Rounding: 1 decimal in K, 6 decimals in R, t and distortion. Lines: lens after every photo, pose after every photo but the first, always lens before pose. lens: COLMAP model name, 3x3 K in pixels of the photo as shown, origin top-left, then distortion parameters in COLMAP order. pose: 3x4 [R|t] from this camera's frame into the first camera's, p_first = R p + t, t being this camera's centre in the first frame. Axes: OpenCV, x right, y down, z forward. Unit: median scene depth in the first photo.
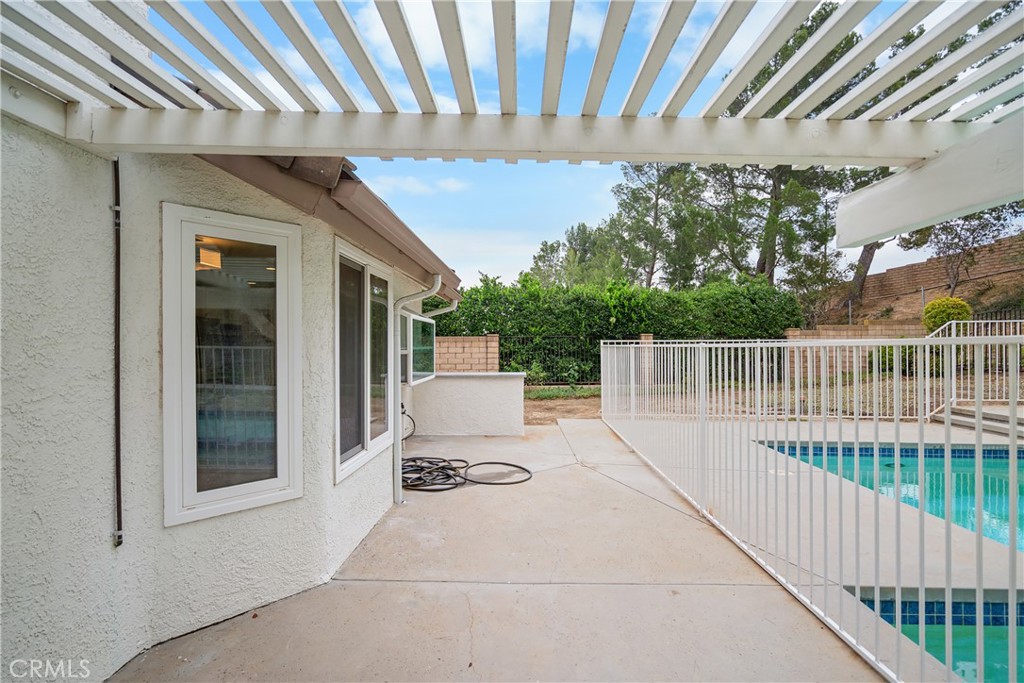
lens RADIAL K [[472.3, 0, 514.7], [0, 472.3, 343.4], [0, 0, 1]] dist [-0.002061, 0.001550]
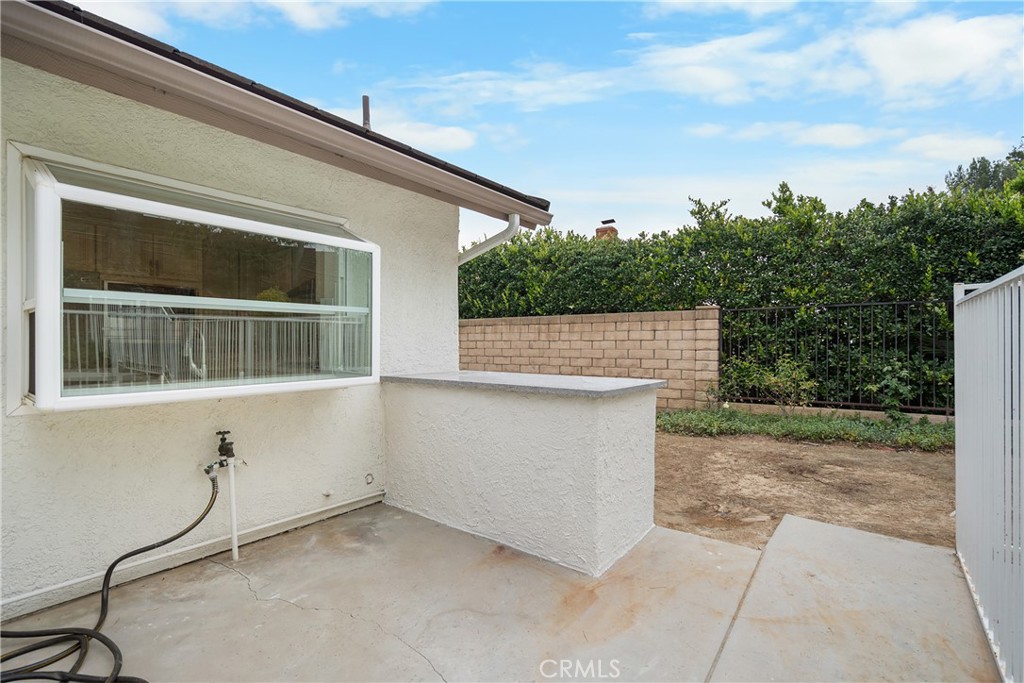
lens RADIAL K [[472.3, 0, 506.2], [0, 472.3, 344.1], [0, 0, 1]] dist [-0.002061, 0.001550]
pose [[0.796566, 0.004333, -0.604537, 0.098211], [0.000957, 0.999964, 0.008429, 0.020158], [0.604551, -0.007293, 0.796533, 0.425098]]
